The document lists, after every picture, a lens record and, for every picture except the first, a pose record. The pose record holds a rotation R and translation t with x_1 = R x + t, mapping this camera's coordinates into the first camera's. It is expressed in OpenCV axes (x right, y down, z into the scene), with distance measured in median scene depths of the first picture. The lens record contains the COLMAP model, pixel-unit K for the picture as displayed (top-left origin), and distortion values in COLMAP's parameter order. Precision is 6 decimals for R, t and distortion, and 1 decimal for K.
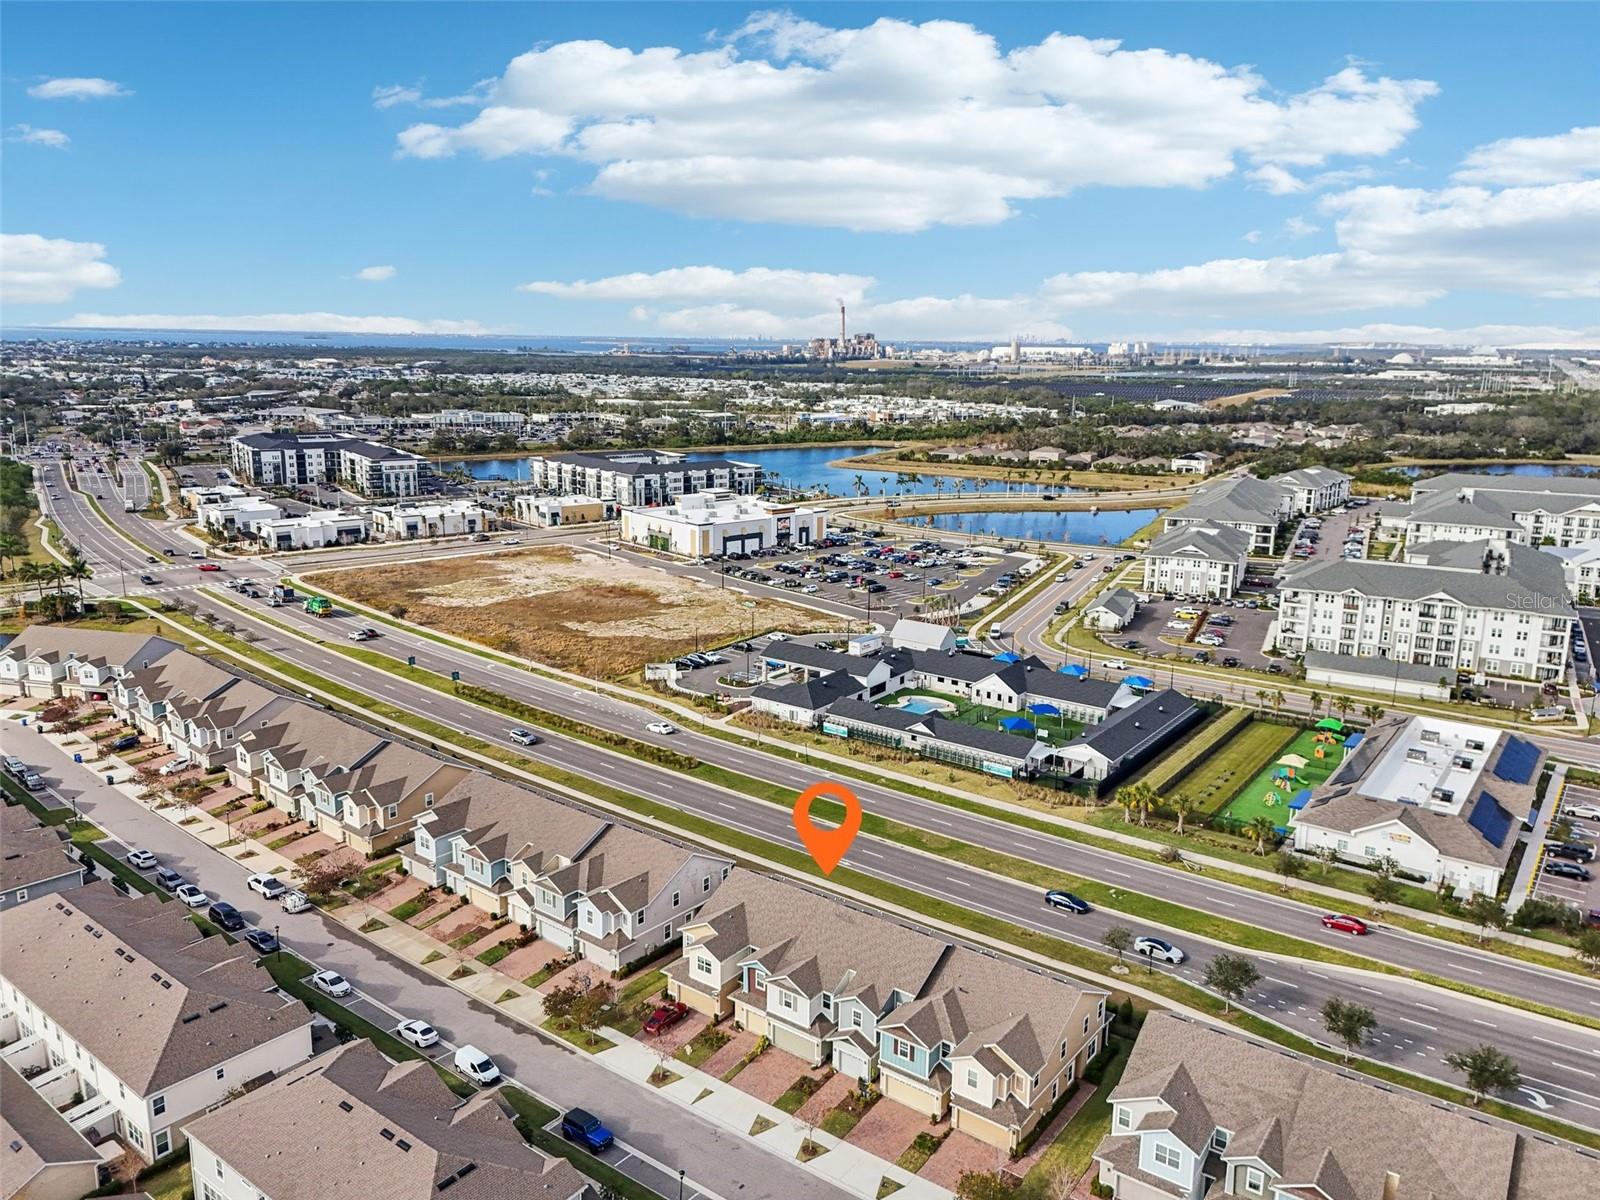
lens RADIAL K [[1233.6, 0, 802.6], [0, 1233.6, 598.3], [0, 0, 1]] dist [0.064022, -0.050739]
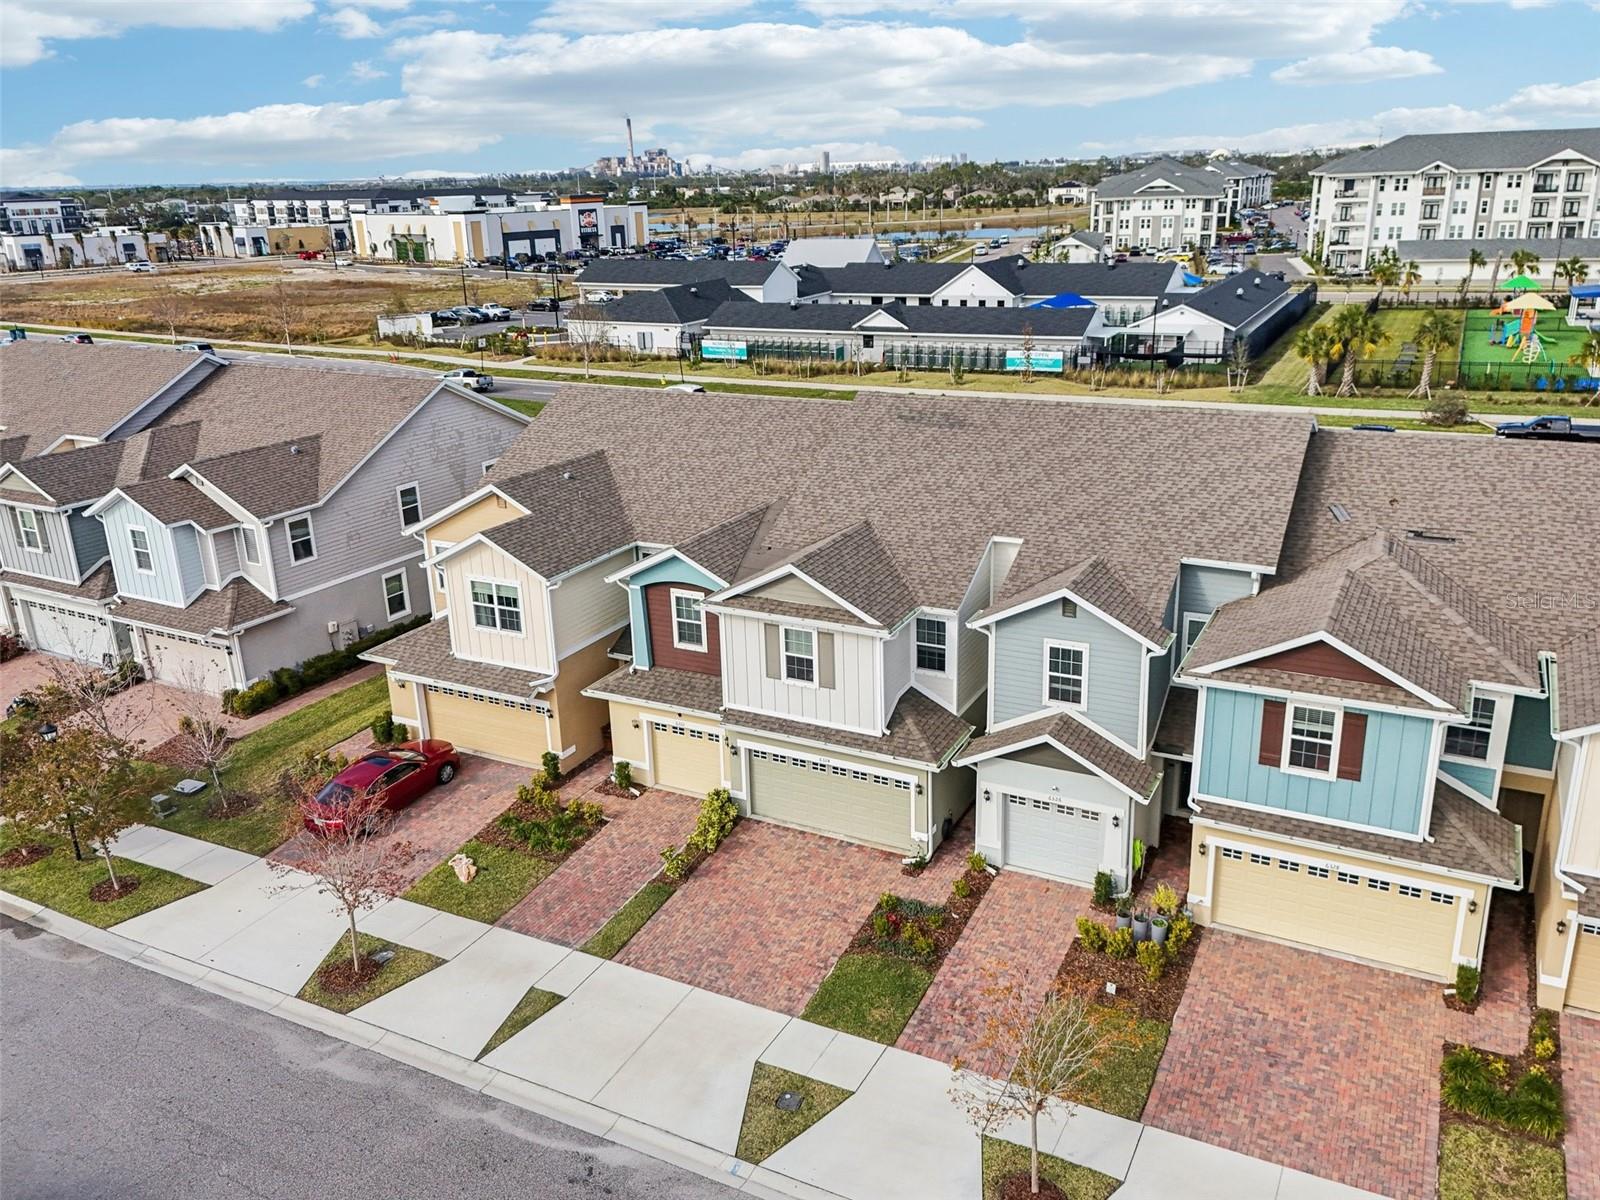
lens RADIAL K [[1277.1, 0, 801.3], [0, 1277.1, 601.9], [0, 0, 1]] dist [0.061461, -0.057054]
pose [[0.986273, -0.091692, 0.137328, -0.026575], [0.077289, 0.991275, 0.106776, 0.147943], [-0.145920, -0.094696, 0.984754, 0.375586]]
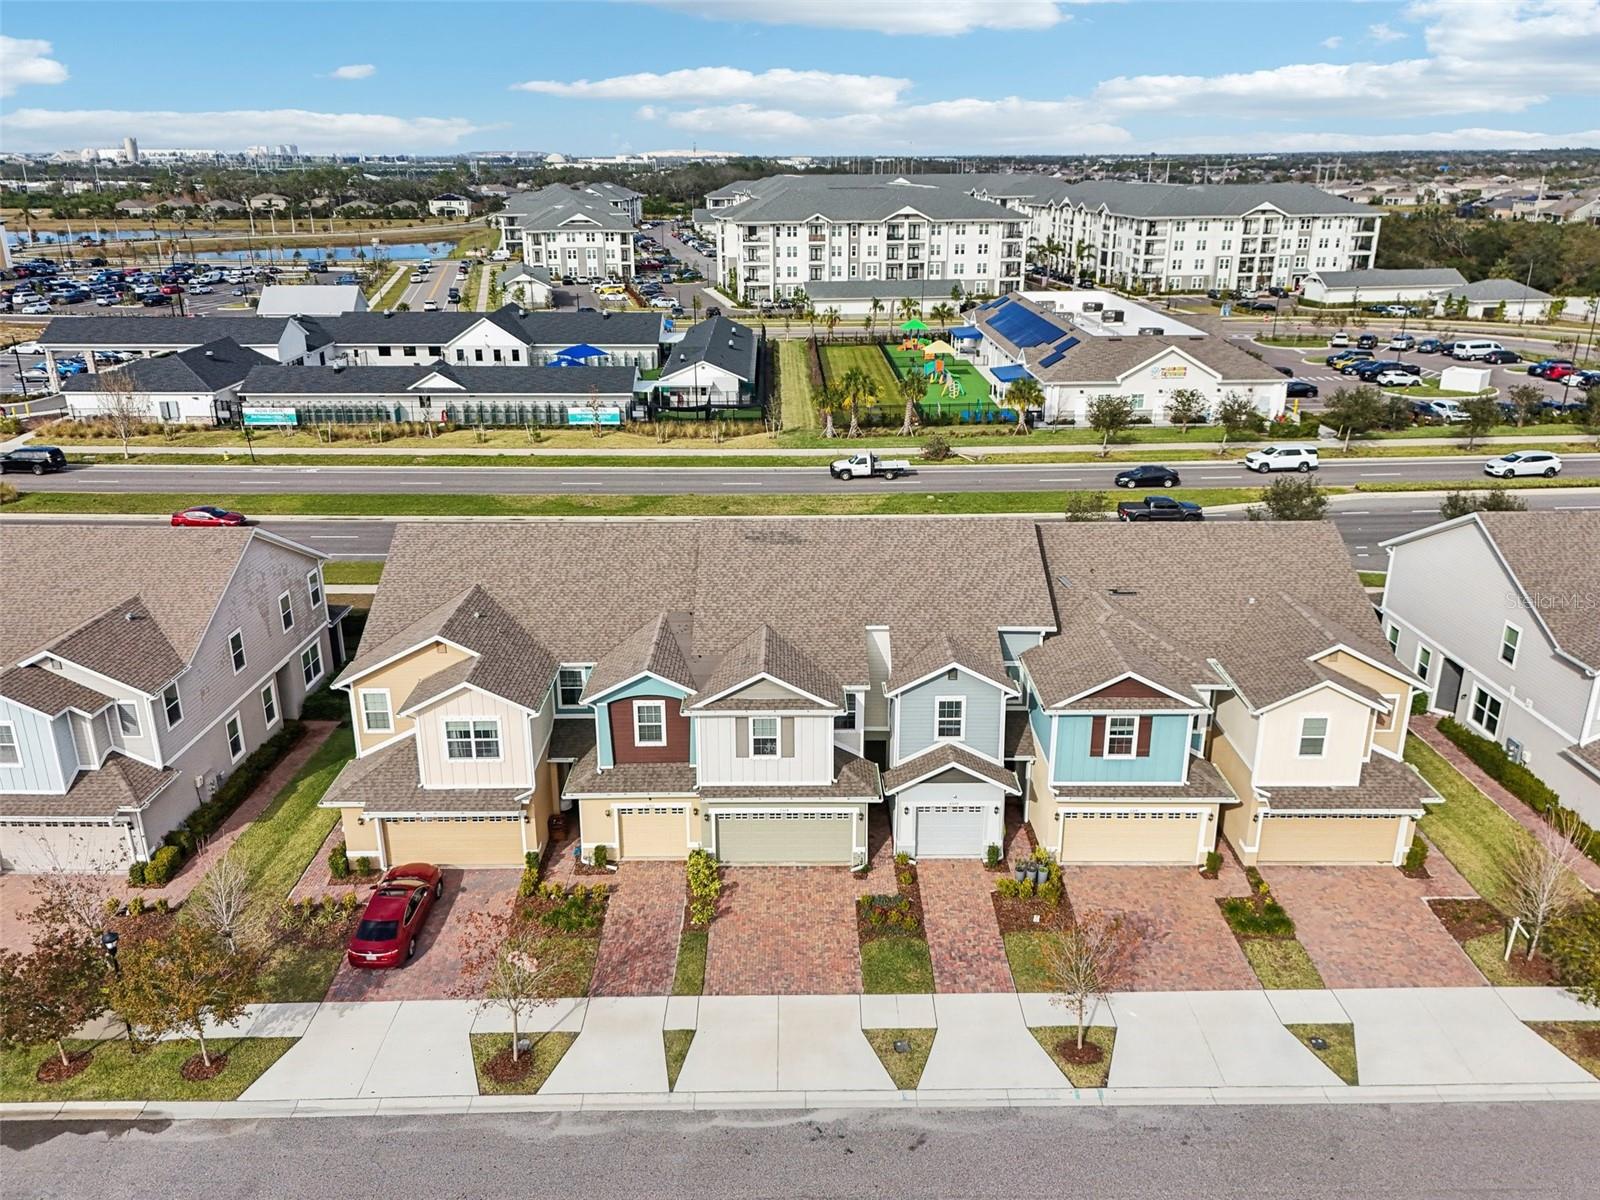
lens RADIAL K [[1233.6, 0, 812.1], [0, 1233.6, 607.6], [0, 0, 1]] dist [0.064022, -0.050739]
pose [[0.791451, -0.222488, 0.569301, -0.109527], [0.145423, 0.973195, 0.178165, 0.115756], [-0.593681, -0.058219, 0.802592, 0.363269]]
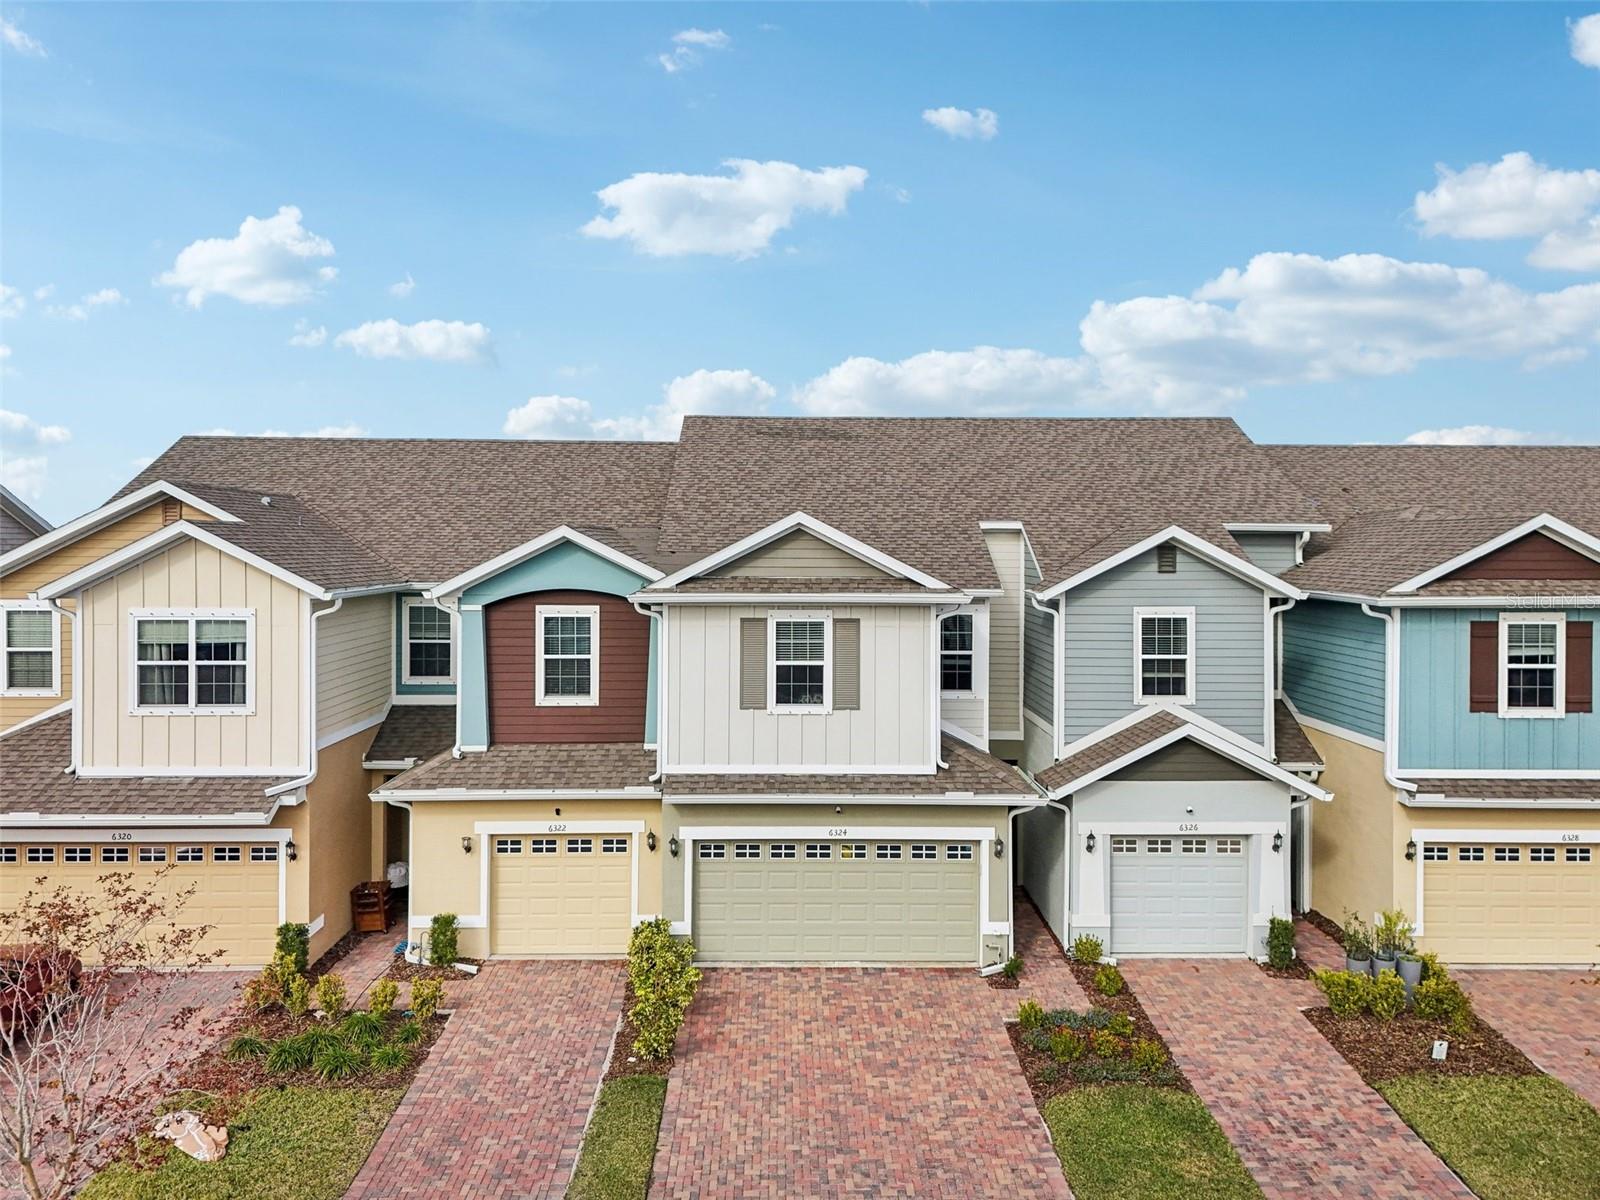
lens RADIAL K [[1233.6, 0, 811.5], [0, 1233.6, 563.0], [0, 0, 1]] dist [0.064022, -0.050739]
pose [[0.785510, -0.021503, 0.618475, -0.065700], [0.144599, 0.978109, -0.149645, 0.177937], [-0.601719, 0.206978, 0.771424, 0.449975]]
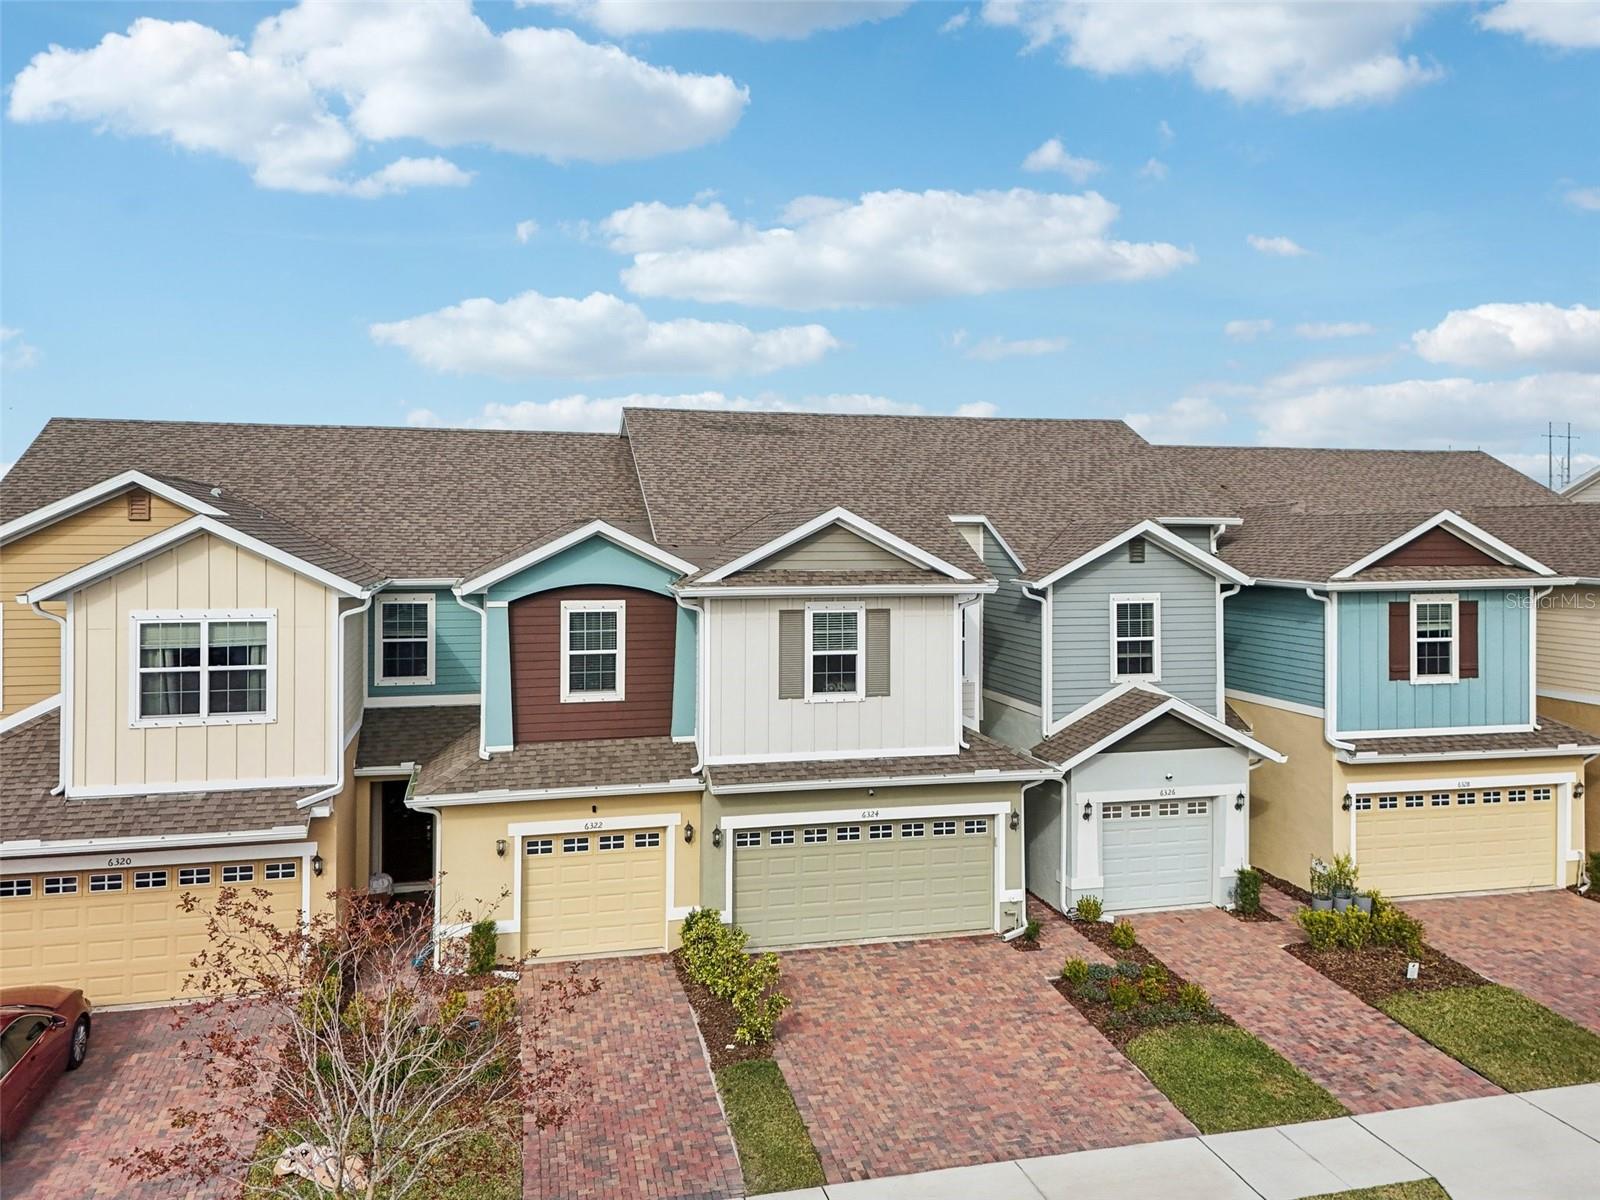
lens RADIAL K [[1233.6, 0, 818.7], [0, 1233.6, 540.9], [0, 0, 1]] dist [0.064022, -0.050739]
pose [[0.619201, -0.018760, 0.785009, -0.086480], [0.181024, 0.976196, -0.119460, 0.173837], [-0.764082, 0.216075, 0.607858, 0.464971]]
